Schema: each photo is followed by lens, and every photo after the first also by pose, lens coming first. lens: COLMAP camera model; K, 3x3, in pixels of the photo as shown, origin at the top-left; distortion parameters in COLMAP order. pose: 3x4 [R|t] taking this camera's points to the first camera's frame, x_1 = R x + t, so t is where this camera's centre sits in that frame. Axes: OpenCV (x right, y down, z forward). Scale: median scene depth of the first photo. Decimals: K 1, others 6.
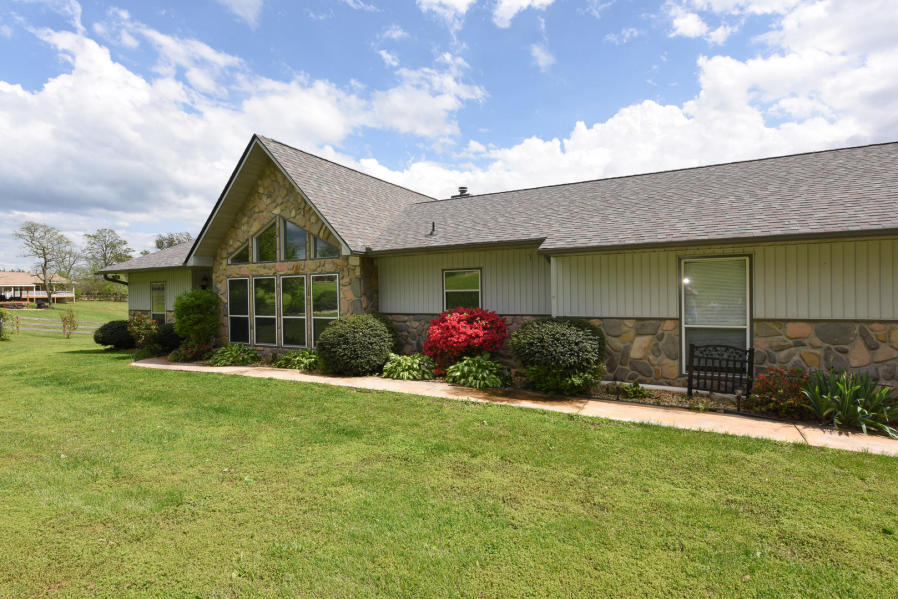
lens RADIAL K [[467.2, 0, 440.8], [0, 467.2, 302.6], [0, 0, 1]] dist [-0.025497, -0.002062]
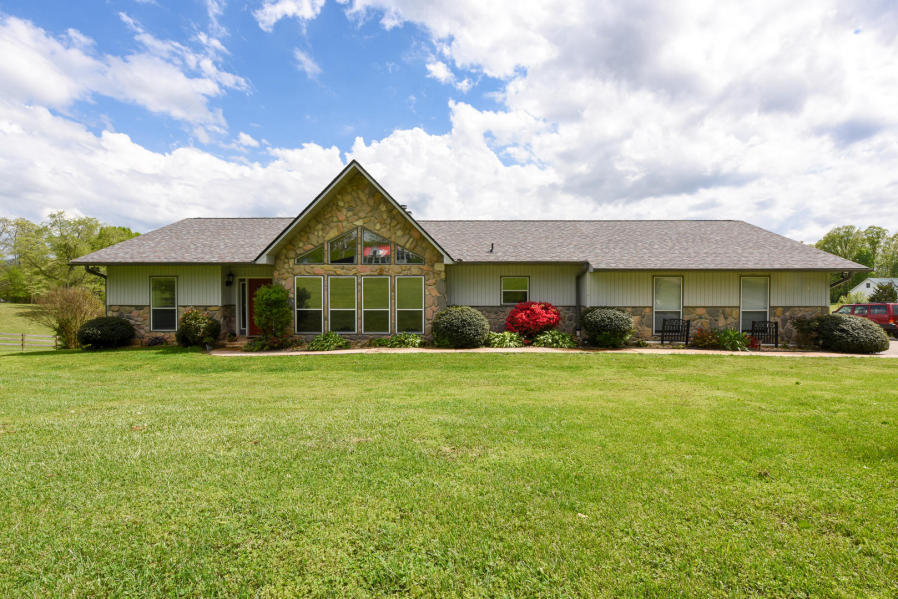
lens RADIAL K [[438.4, 0, 444.3], [0, 438.4, 296.6], [0, 0, 1]] dist [-0.024490, -0.000575]
pose [[0.868210, 0.006191, 0.496158, -0.759293], [-0.003135, 0.999971, -0.006992, 0.004743], [-0.496187, 0.004515, 0.868204, -0.115924]]
